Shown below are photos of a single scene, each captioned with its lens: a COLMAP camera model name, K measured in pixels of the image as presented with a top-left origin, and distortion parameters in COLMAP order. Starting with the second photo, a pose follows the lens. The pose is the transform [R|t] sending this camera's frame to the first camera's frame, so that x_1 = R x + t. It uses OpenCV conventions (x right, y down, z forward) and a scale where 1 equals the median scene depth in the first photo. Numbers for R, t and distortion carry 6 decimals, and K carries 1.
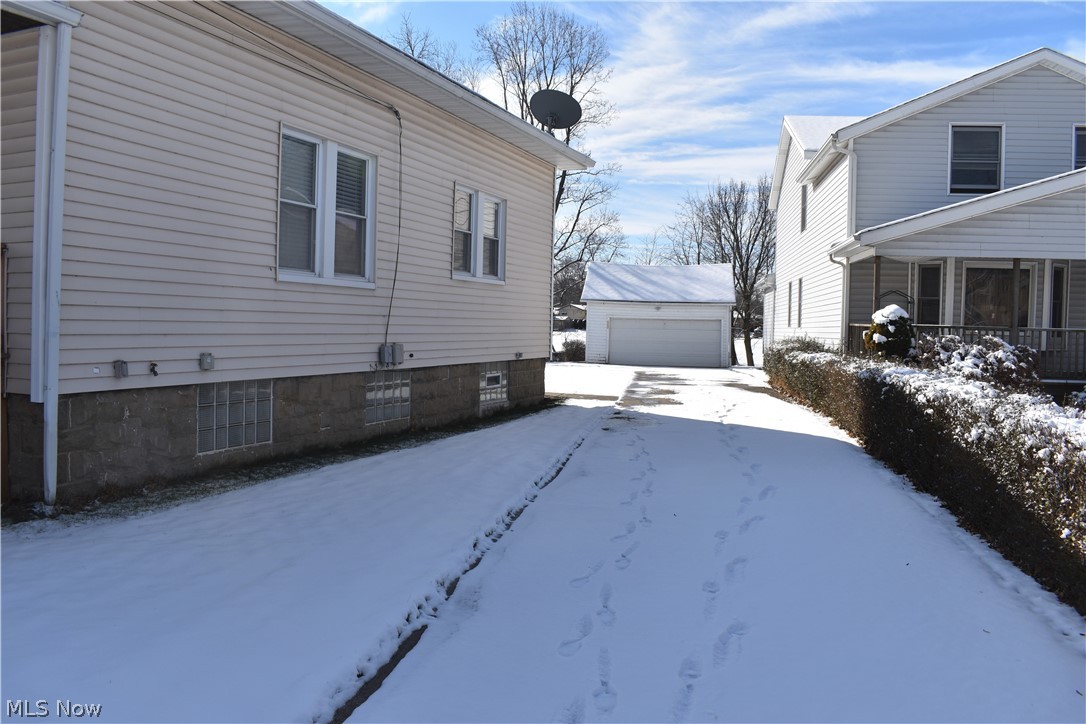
lens RADIAL K [[855.4, 0, 540.6], [0, 855.4, 359.0], [0, 0, 1]] dist [-0.085163, -0.004163]
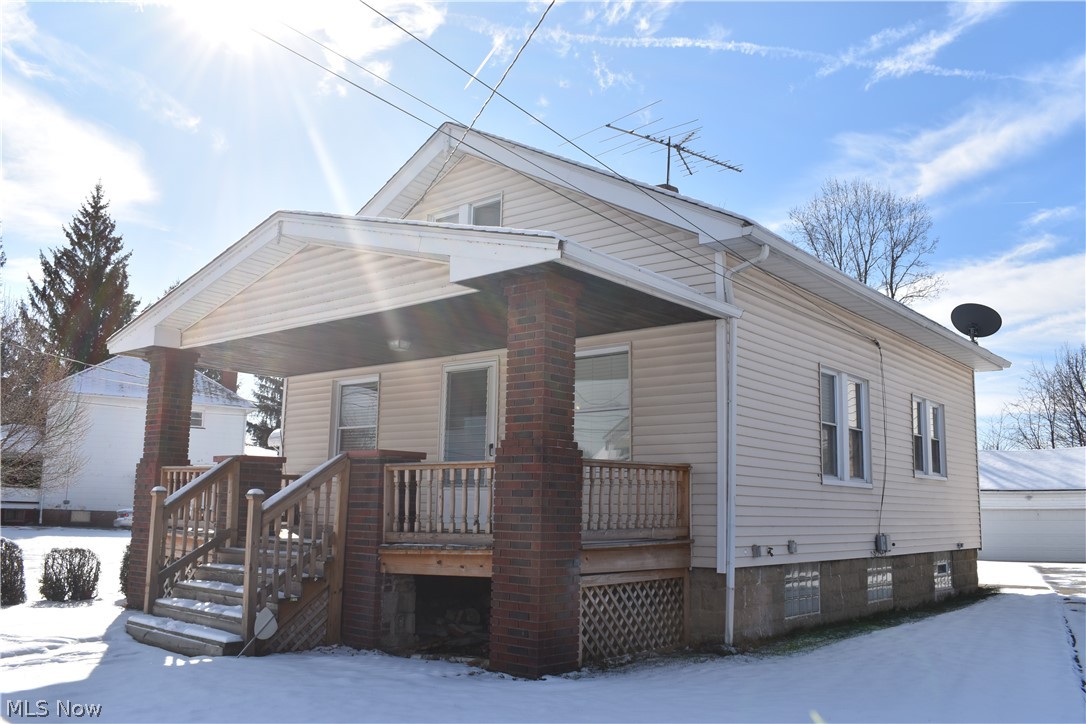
lens RADIAL K [[930.6, 0, 545.2], [0, 930.6, 365.0], [0, 0, 1]] dist [-0.068069, -0.006423]
pose [[0.951931, -0.052091, -0.301849, -0.211593], [-0.010280, 0.979446, -0.201444, 0.013257], [0.306139, 0.194863, 0.931830, -0.363339]]
